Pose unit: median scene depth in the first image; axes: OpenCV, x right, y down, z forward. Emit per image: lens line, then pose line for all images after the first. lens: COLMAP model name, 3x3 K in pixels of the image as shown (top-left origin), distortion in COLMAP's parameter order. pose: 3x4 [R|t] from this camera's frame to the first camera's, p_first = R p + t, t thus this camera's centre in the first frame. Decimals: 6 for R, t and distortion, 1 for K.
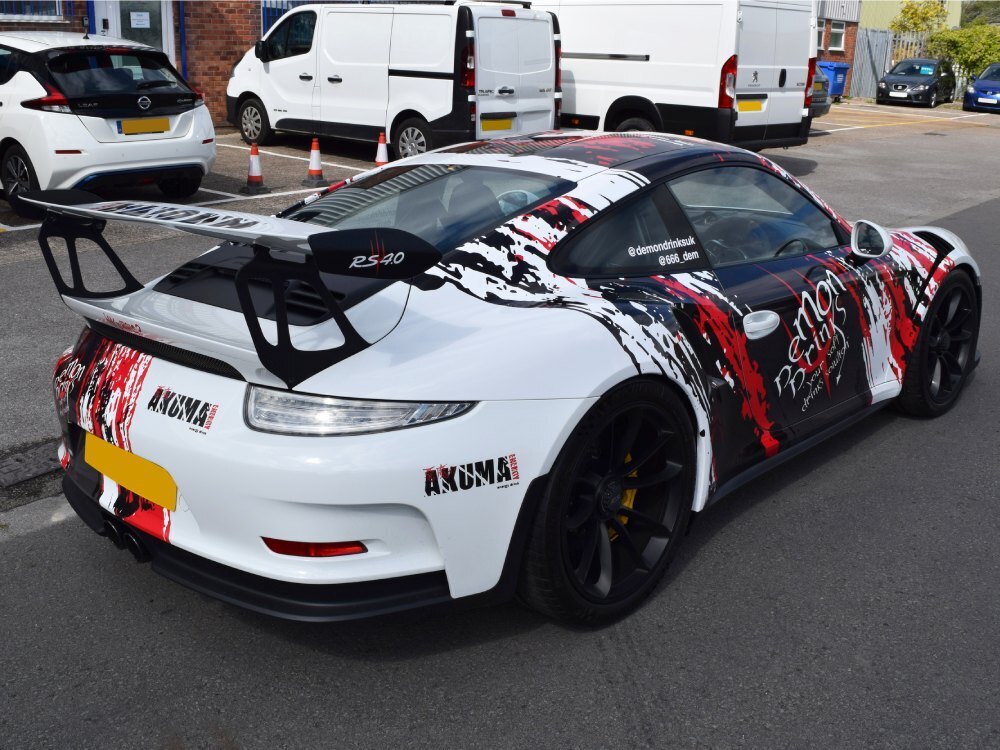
lens RADIAL K [[1067.4, 0, 499.0], [0, 1067.4, 376.7], [0, 0, 1]] dist [-0.082088, 0.000000]
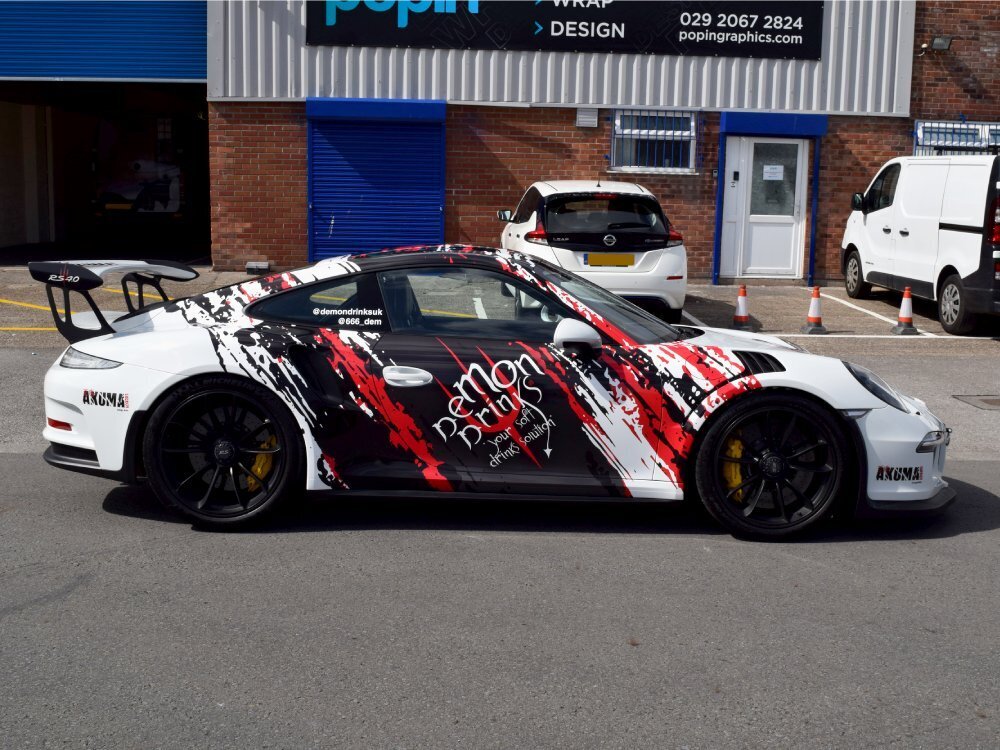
lens RADIAL K [[1306.2, 0, 498.8], [0, 1306.2, 374.7], [0, 0, 1]] dist [-0.074491, 0.000000]
pose [[0.650577, 0.096316, -0.753308, 1.497211], [-0.229022, 0.970628, -0.073688, 0.041836], [0.724084, 0.220464, 0.653527, -0.004729]]
